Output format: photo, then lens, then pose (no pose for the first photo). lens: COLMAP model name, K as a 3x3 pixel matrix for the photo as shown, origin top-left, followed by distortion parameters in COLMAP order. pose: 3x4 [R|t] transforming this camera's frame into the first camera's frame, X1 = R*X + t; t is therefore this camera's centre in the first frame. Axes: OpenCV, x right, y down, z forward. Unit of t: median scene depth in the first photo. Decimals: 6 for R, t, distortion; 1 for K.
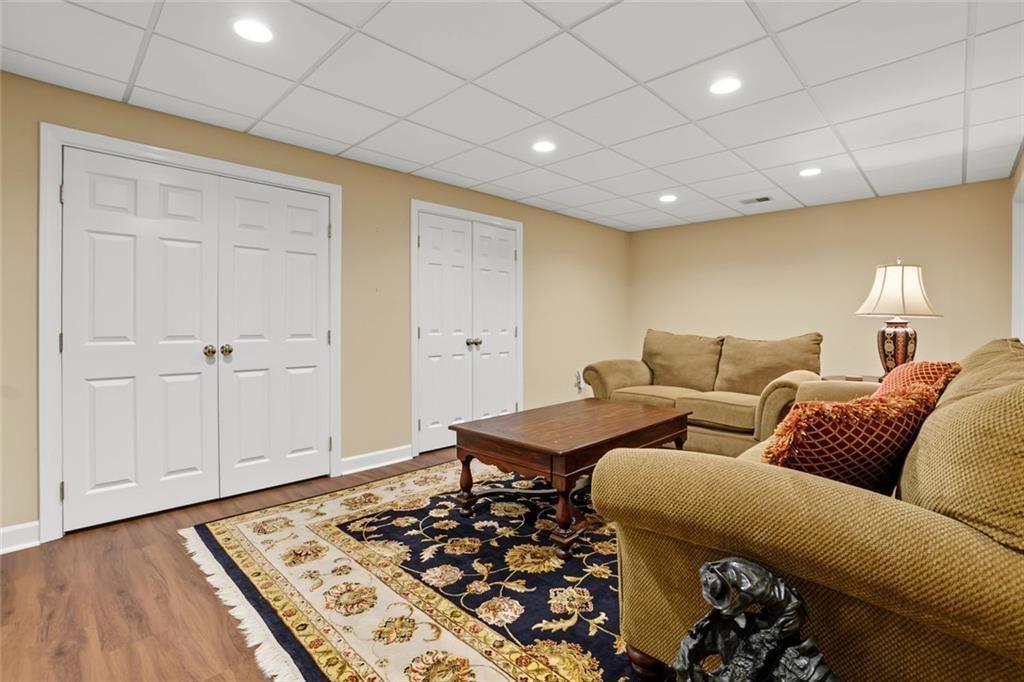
lens RADIAL K [[468.8, 0, 509.1], [0, 468.8, 323.9], [0, 0, 1]] dist [-0.034922, 0.000621]
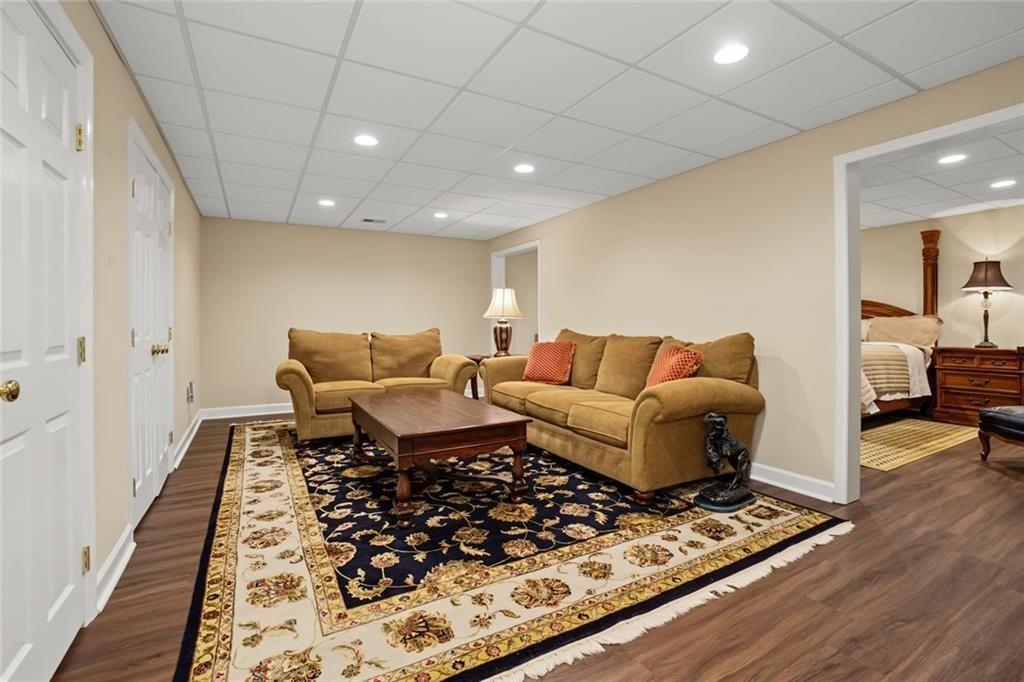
lens RADIAL K [[468.8, 0, 509.1], [0, 468.8, 323.9], [0, 0, 1]] dist [-0.034922, 0.000621]
pose [[0.275358, -0.001422, 0.961341, -1.007619], [-0.000525, 0.999999, 0.001629, 0.003956], [-0.961342, -0.000953, 0.275357, 0.594527]]
